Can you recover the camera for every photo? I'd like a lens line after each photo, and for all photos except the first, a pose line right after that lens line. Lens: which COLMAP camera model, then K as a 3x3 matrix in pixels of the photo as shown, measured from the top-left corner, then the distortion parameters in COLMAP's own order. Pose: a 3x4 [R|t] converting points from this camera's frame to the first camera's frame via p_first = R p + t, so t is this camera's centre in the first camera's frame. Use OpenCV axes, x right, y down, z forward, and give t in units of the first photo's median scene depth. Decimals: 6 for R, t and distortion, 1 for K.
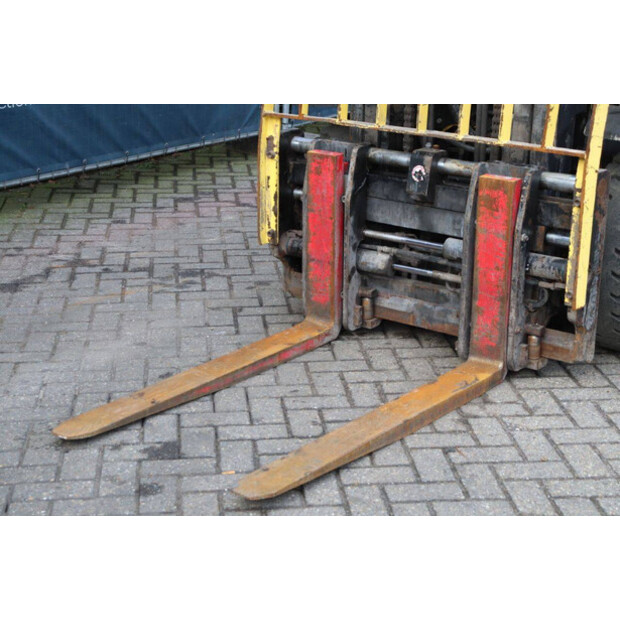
lens RADIAL K [[1271.7, 0, 311.2], [0, 1271.7, 314.1], [0, 0, 1]] dist [0.323349, 0.000000]
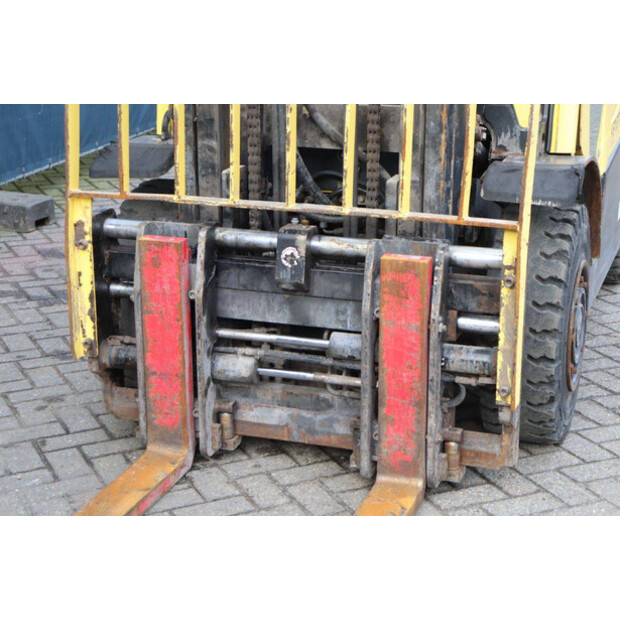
lens RADIAL K [[1271.7, 0, 307.3], [0, 1271.7, 314.0], [0, 0, 1]] dist [0.323349, 0.000000]
pose [[0.949786, -0.102624, 0.295593, -0.143171], [0.107937, 0.994156, -0.001667, -0.070034], [-0.293694, 0.033489, 0.955313, 0.226732]]
